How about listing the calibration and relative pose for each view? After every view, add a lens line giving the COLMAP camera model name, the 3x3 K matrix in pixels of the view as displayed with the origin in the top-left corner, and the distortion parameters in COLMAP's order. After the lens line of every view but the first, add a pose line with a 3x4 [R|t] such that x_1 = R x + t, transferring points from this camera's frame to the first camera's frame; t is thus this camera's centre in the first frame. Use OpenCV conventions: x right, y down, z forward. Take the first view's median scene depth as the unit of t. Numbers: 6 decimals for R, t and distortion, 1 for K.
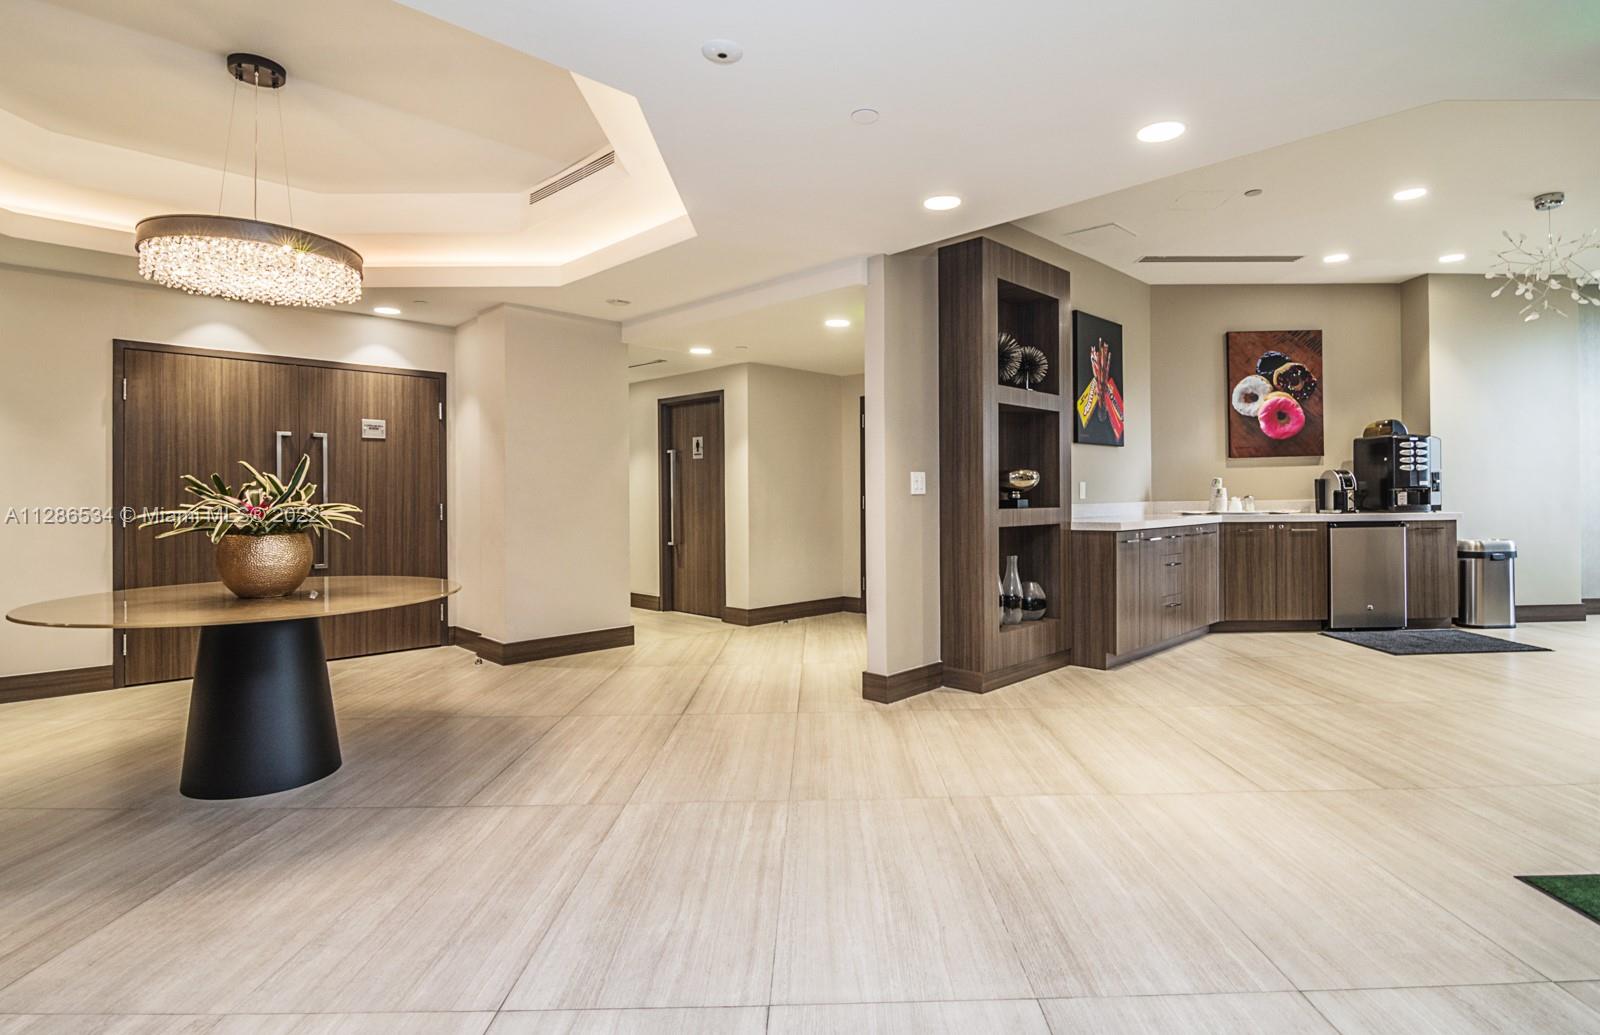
lens RADIAL K [[772.5, 0, 805.4], [0, 772.5, 510.3], [0, 0, 1]] dist [-0.000301, -0.000003]
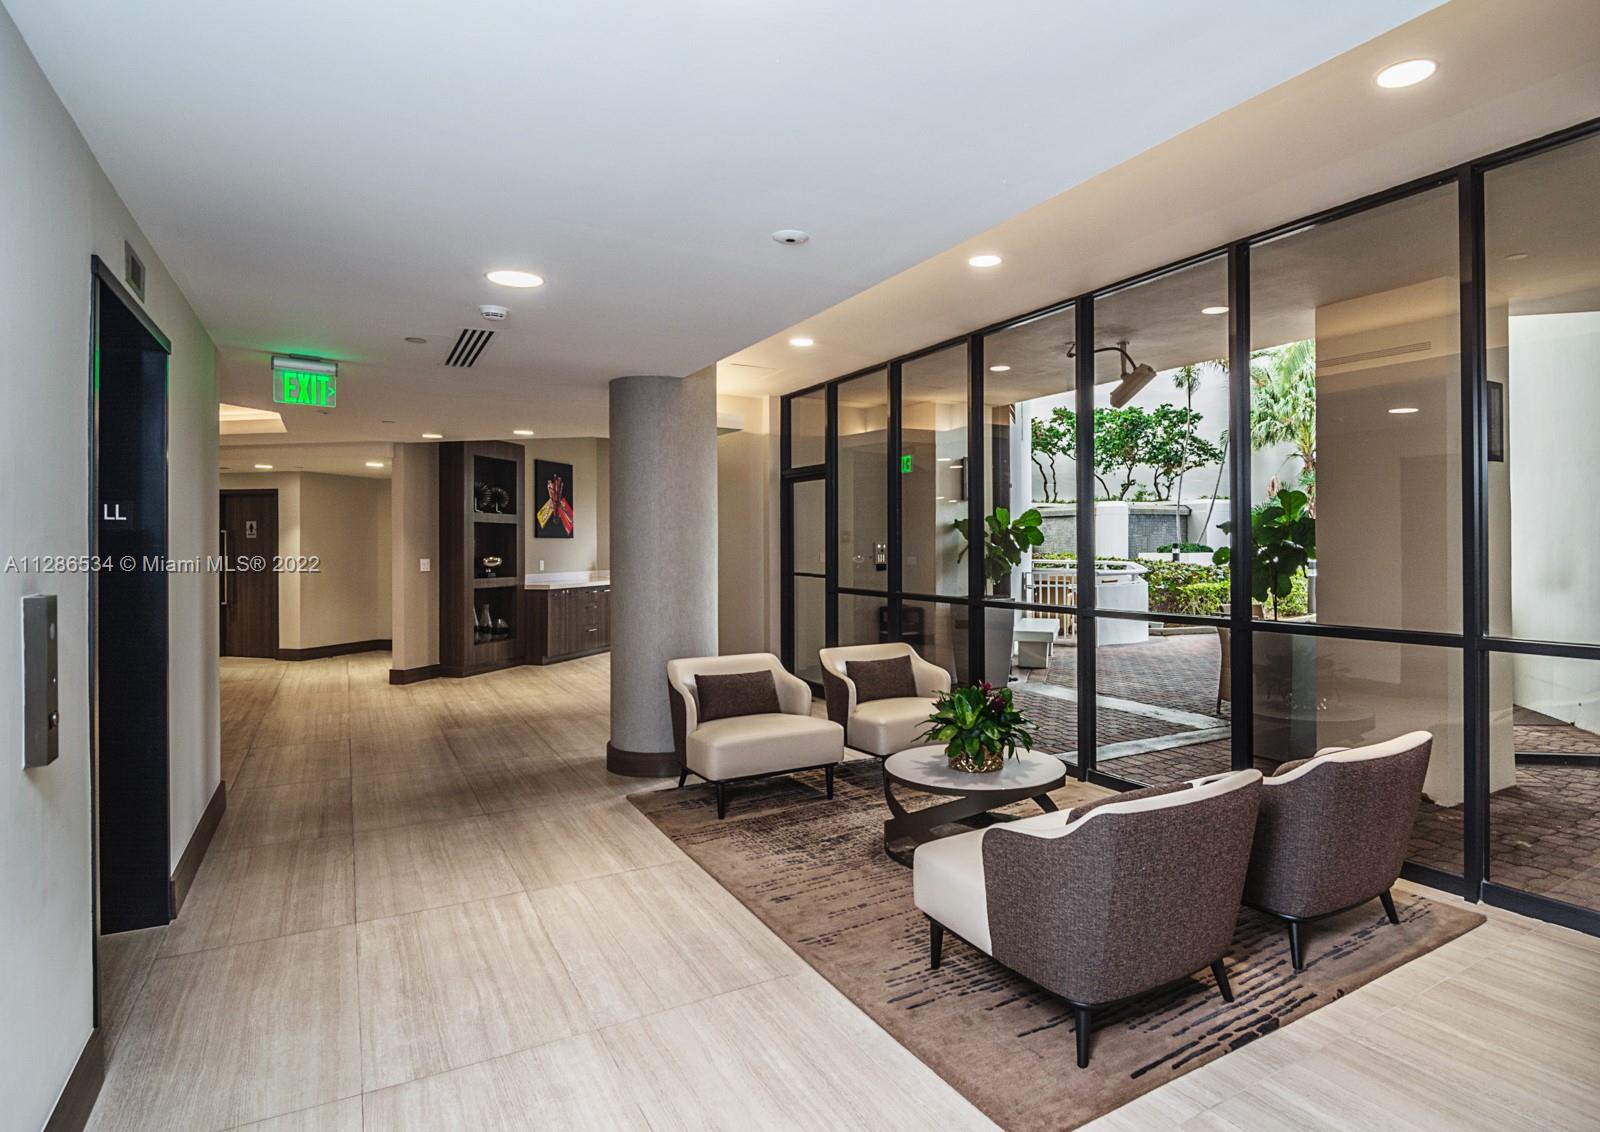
lens RADIAL K [[766.5, 0, 810.6], [0, 766.5, 563.3], [0, 0, 1]] dist [0.002689, -0.000073]
pose [[0.848283, 0.004974, 0.529520, -0.034301], [-0.002569, 0.999983, -0.005277, -0.027346], [-0.529537, 0.003116, 0.848281, -0.862861]]
